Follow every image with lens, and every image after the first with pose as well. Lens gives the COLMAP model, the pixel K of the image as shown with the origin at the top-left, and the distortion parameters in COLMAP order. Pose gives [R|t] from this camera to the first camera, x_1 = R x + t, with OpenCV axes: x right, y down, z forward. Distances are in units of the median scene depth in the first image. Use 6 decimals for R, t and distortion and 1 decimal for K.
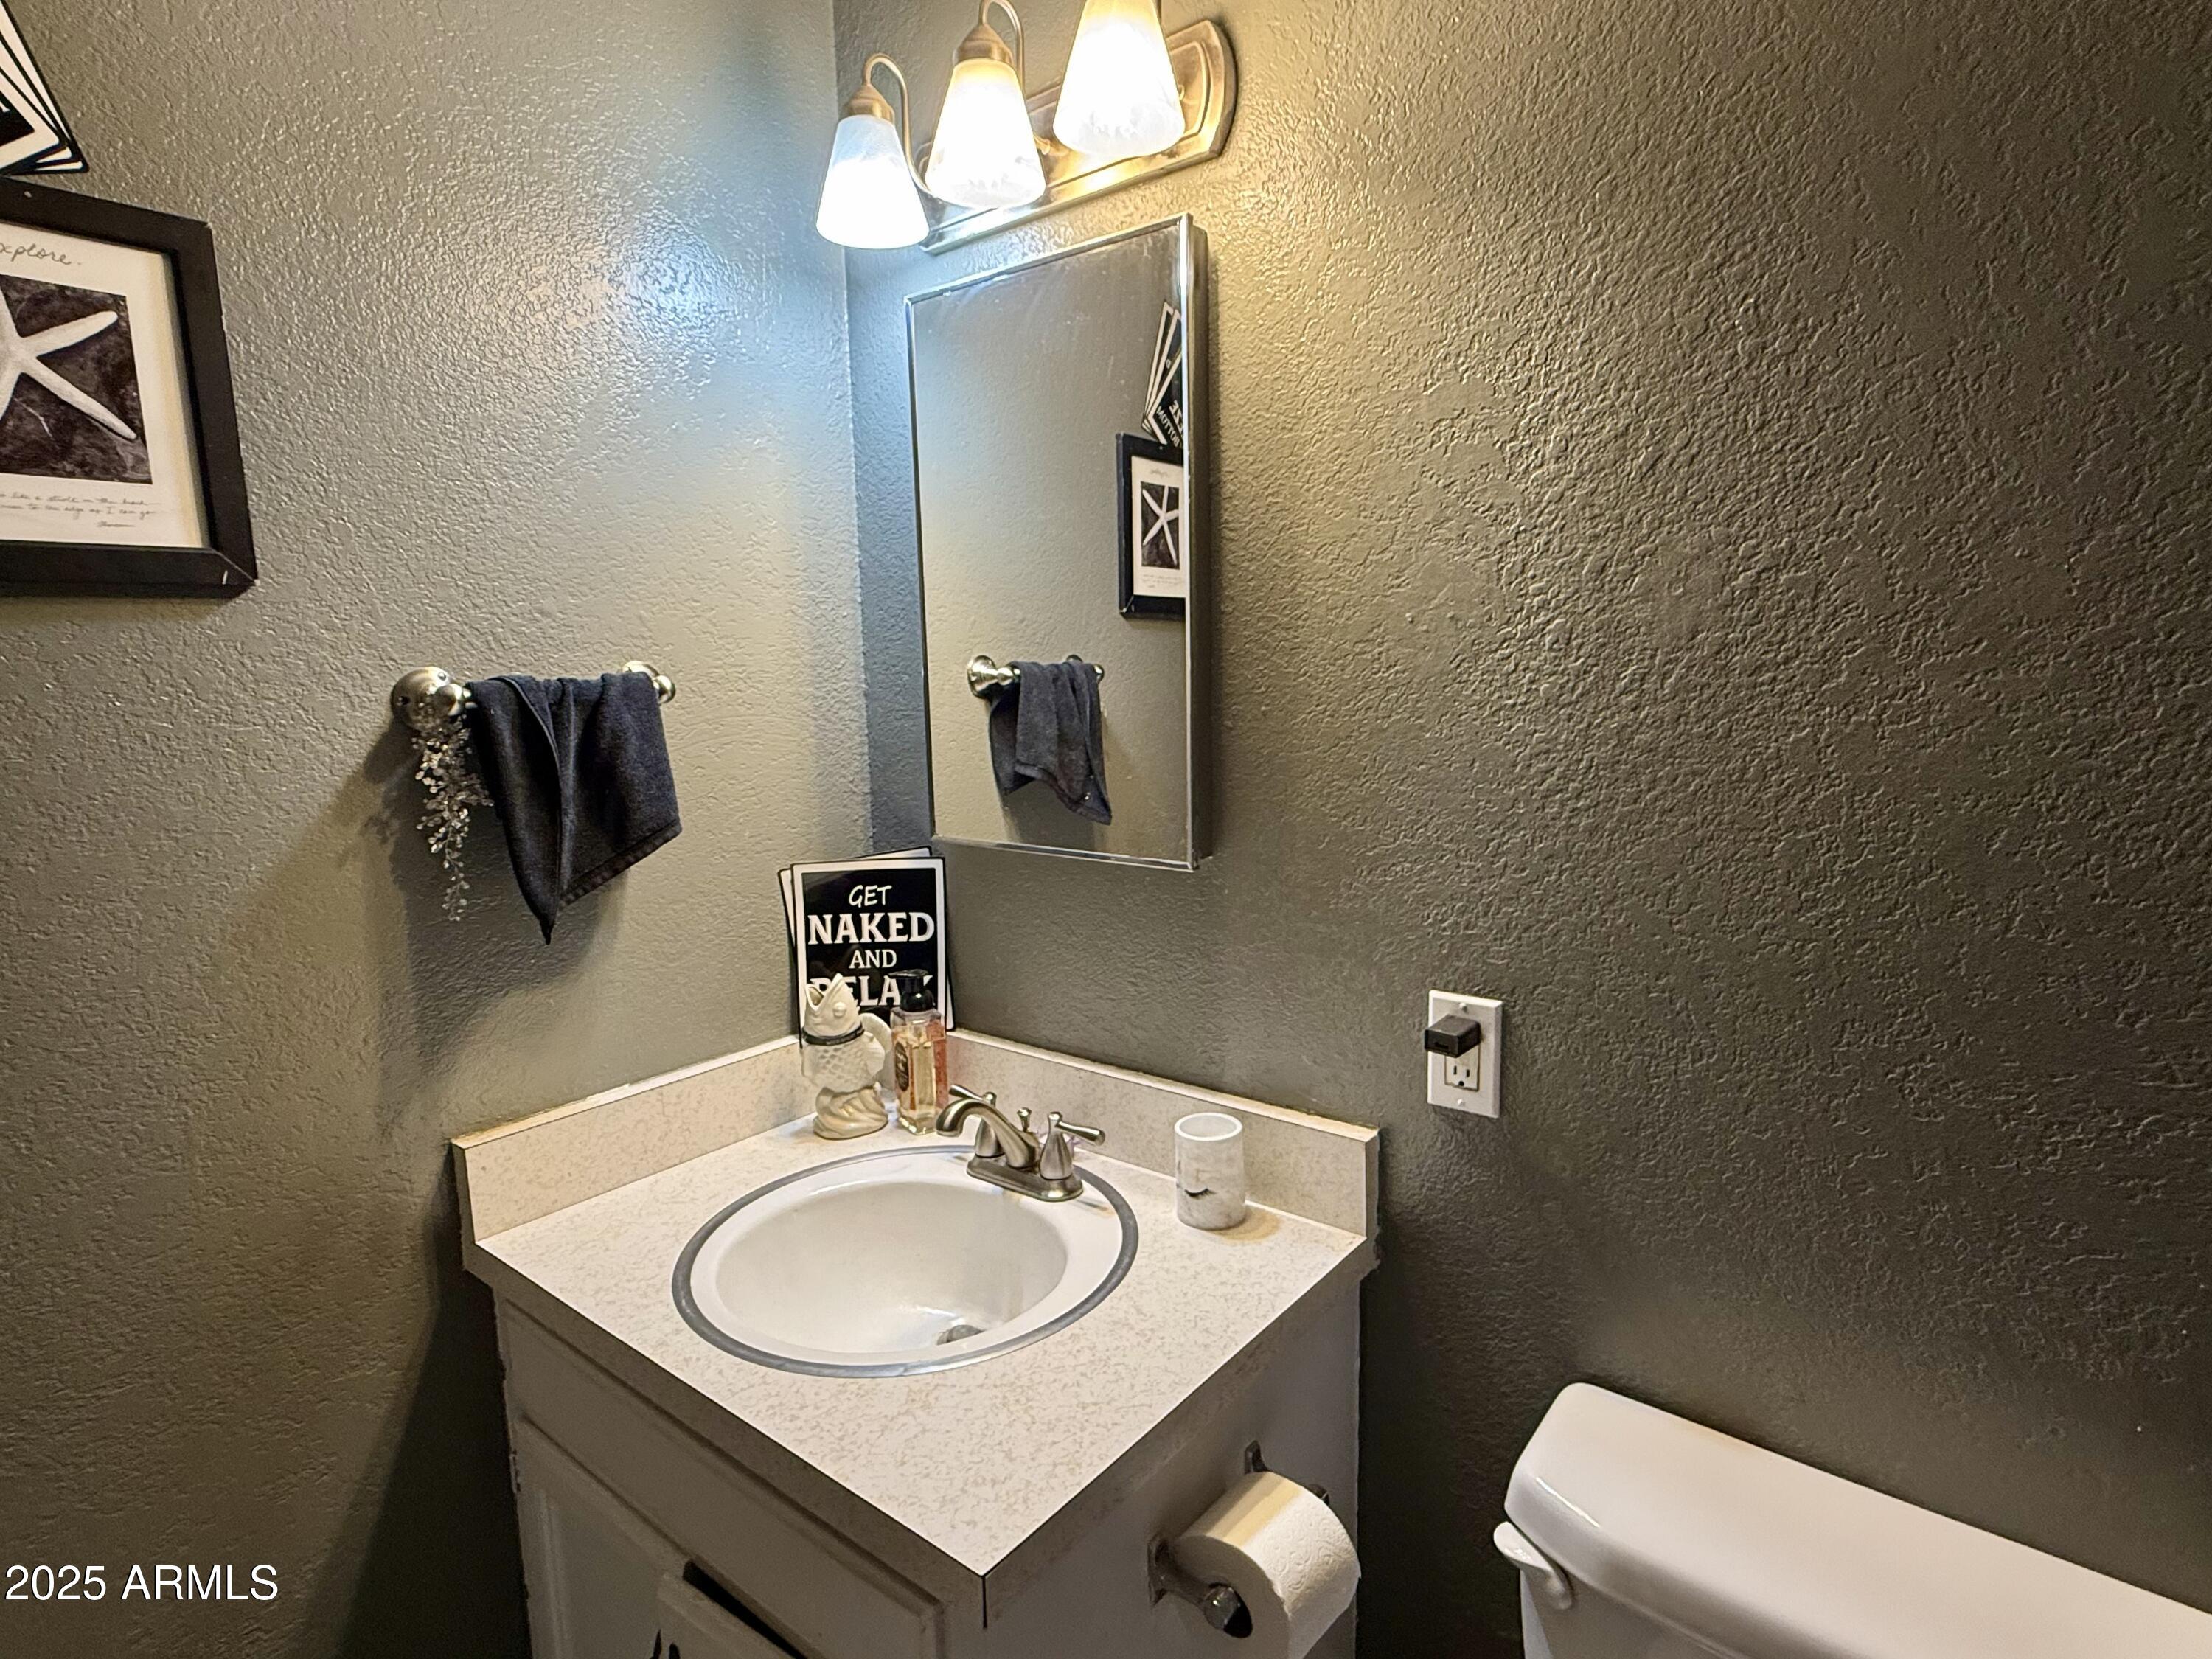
lens RADIAL K [[1158.2, 0, 1100.8], [0, 1158.2, 824.8], [0, 0, 1]] dist [-0.001190, 0.000970]
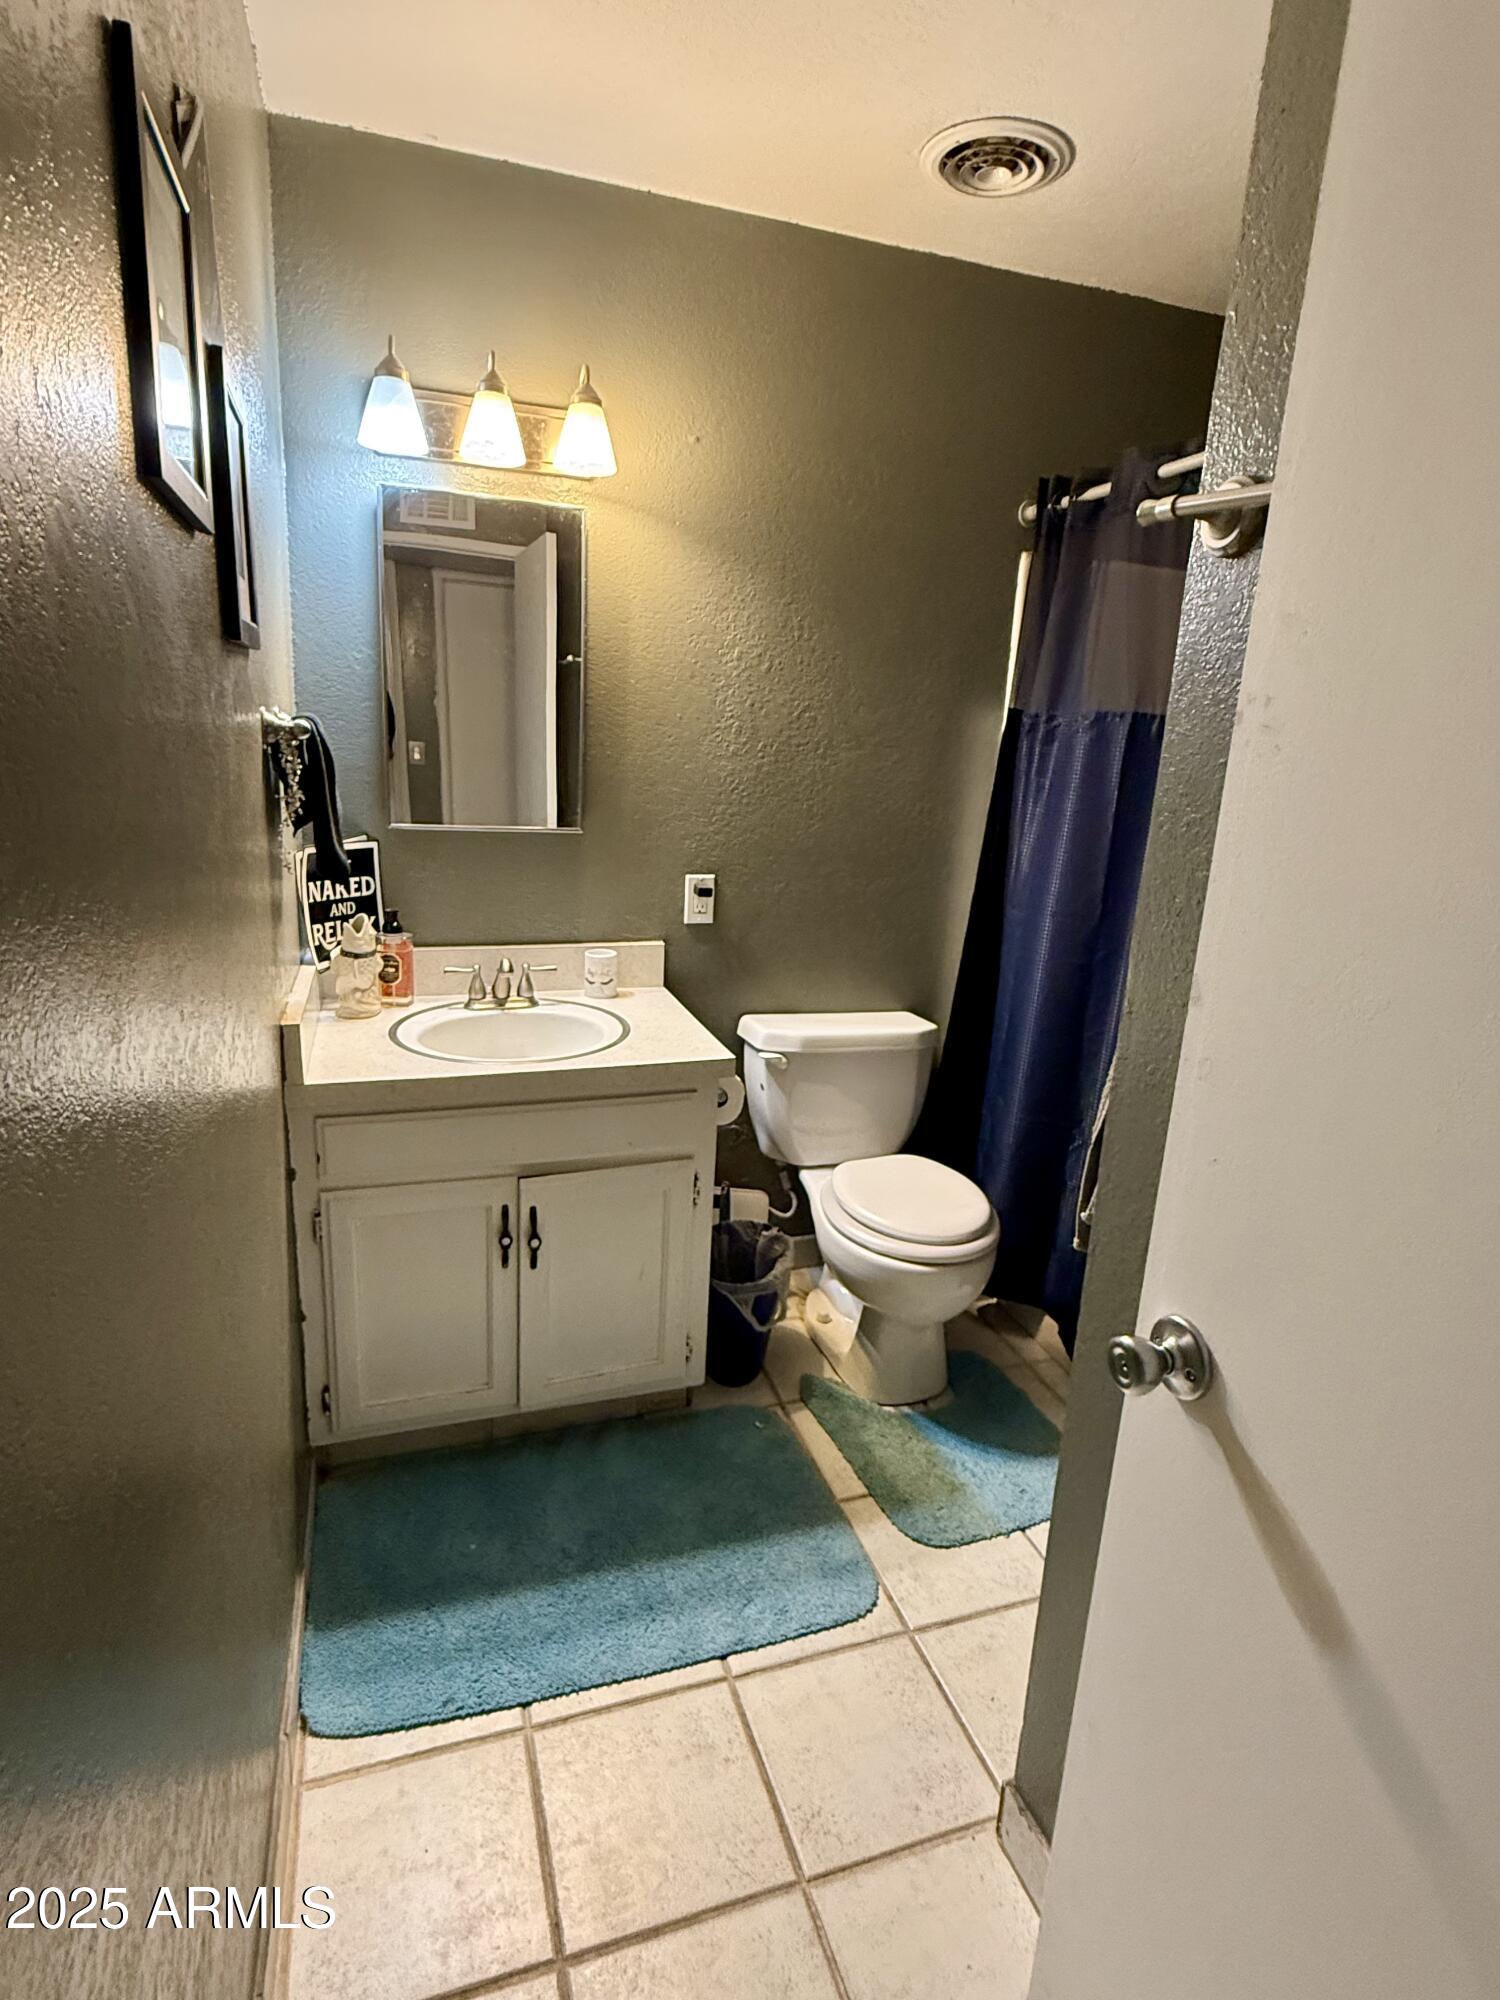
lens RADIAL K [[1047.2, 0, 750.0], [0, 1047.2, 1000.0], [0, 0, 1]] dist [-0.001190, 0.000970]
pose [[0.531899, -0.159471, 0.831656, -1.096499], [0.058498, 0.986681, 0.151784, 0.056214], [-0.844785, -0.032083, 0.534144, -0.206932]]
